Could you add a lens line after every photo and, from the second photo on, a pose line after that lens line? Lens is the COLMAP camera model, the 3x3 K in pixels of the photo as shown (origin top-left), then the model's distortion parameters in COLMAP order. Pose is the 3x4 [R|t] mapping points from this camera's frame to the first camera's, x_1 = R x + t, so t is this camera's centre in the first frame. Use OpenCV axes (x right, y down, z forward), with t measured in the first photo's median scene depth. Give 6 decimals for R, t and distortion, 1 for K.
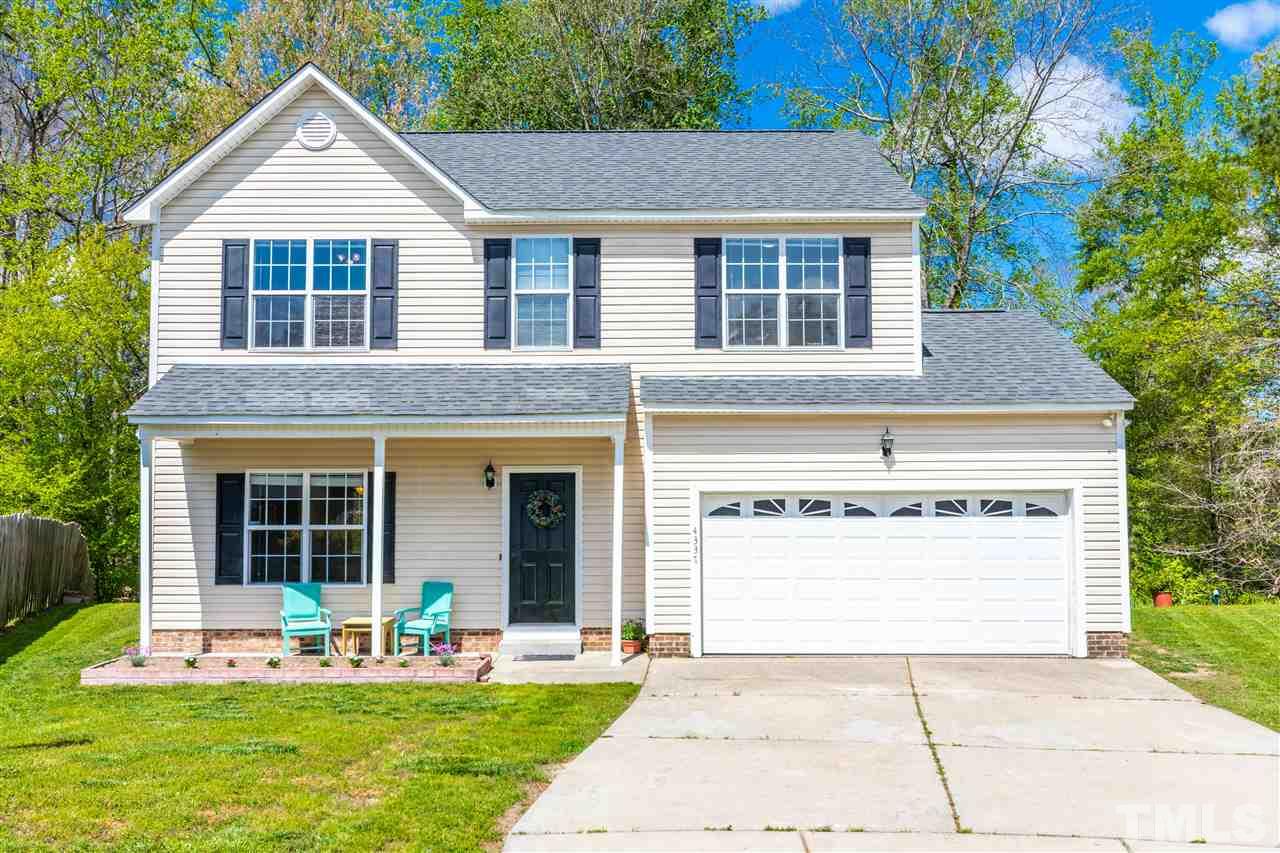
lens RADIAL K [[1120.0, 0, 635.2], [0, 1120.0, 433.7], [0, 0, 1]] dist [-0.003518, 0.010145]
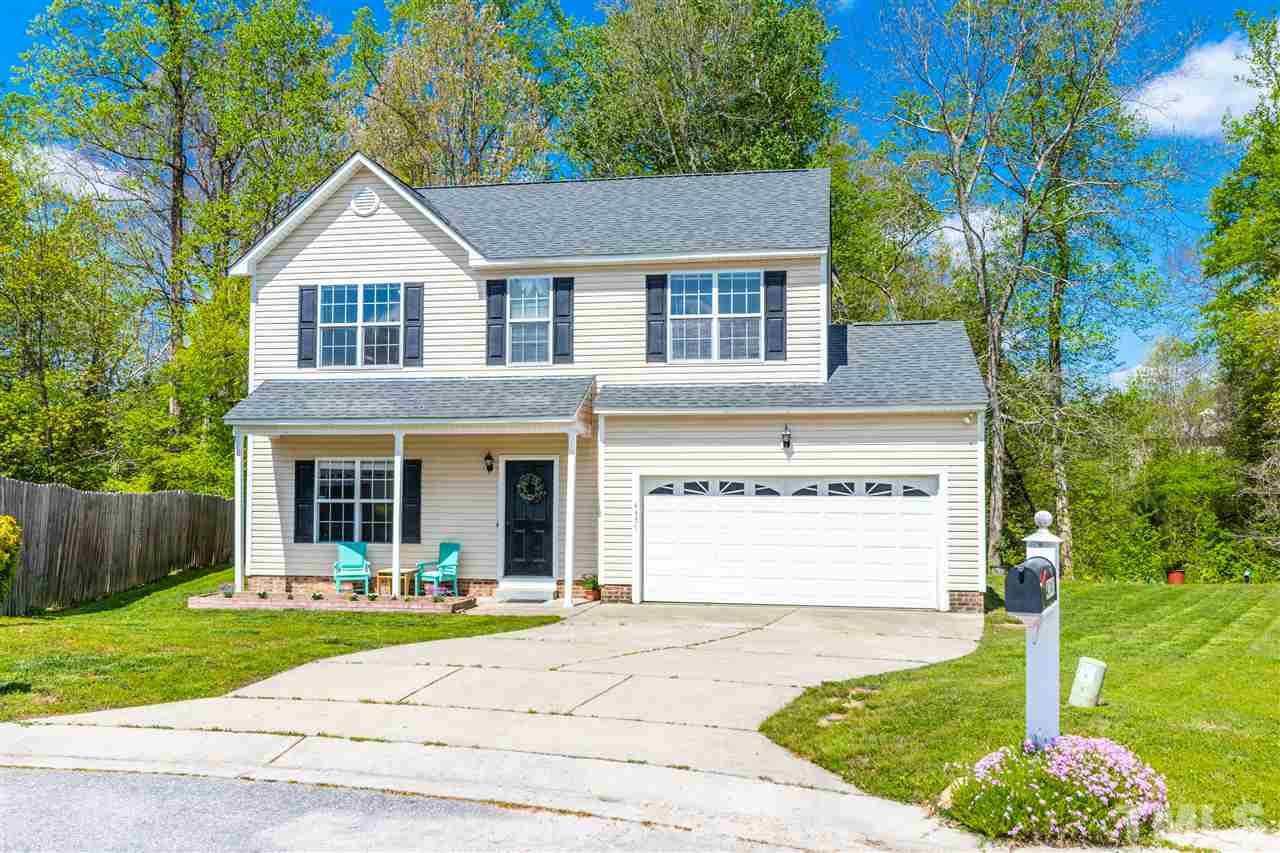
lens RADIAL K [[1120.0, 0, 631.9], [0, 1120.0, 433.2], [0, 0, 1]] dist [-0.003518, 0.010145]
pose [[0.984069, -0.002852, -0.177765, 0.267002], [0.005459, 0.999885, 0.014177, -0.014344], [0.177704, -0.014922, 0.983971, -0.256350]]
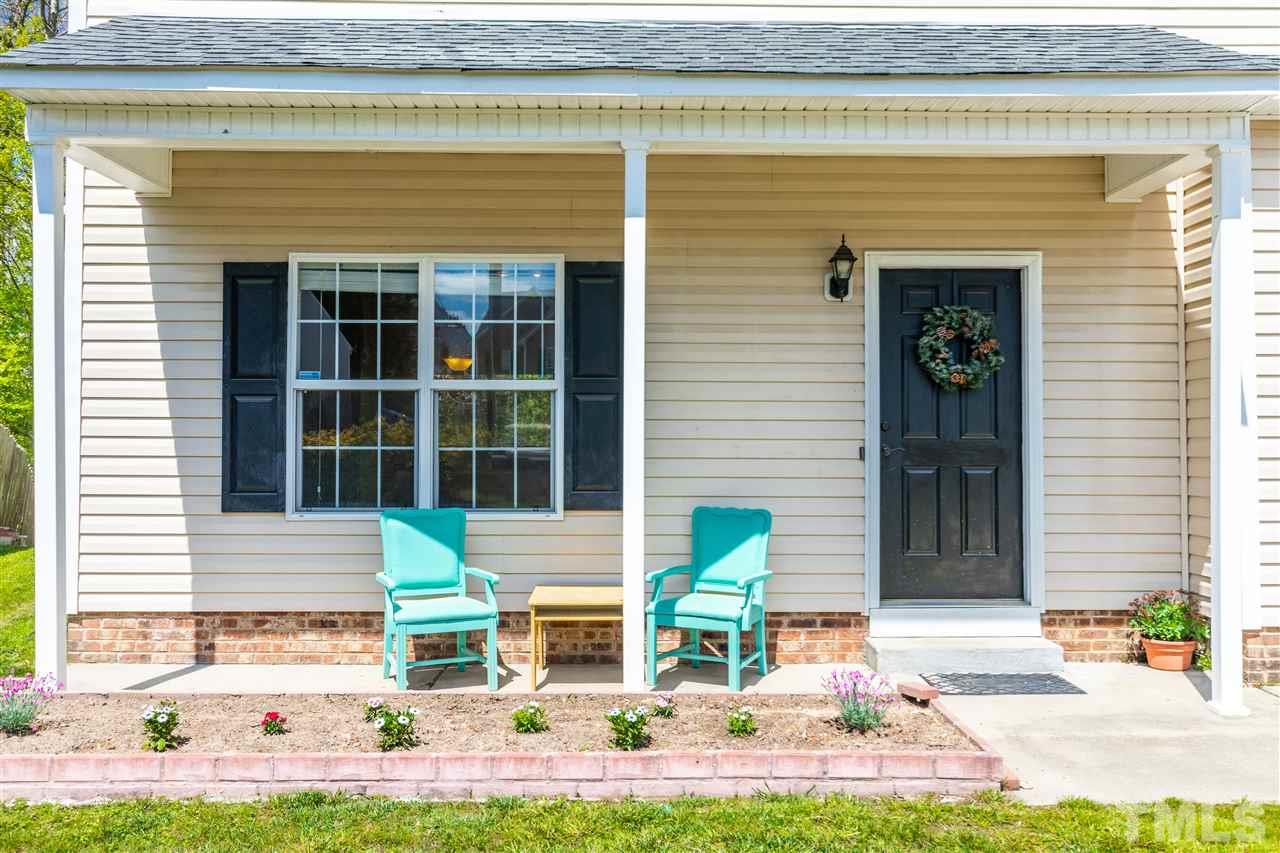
lens RADIAL K [[1120.0, 0, 646.7], [0, 1120.0, 413.9], [0, 0, 1]] dist [-0.003518, 0.010145]
pose [[0.999873, 0.005477, 0.014990, -0.213600], [-0.005999, 0.999370, 0.034987, 0.079315], [-0.014789, -0.035073, 0.999275, 0.555132]]
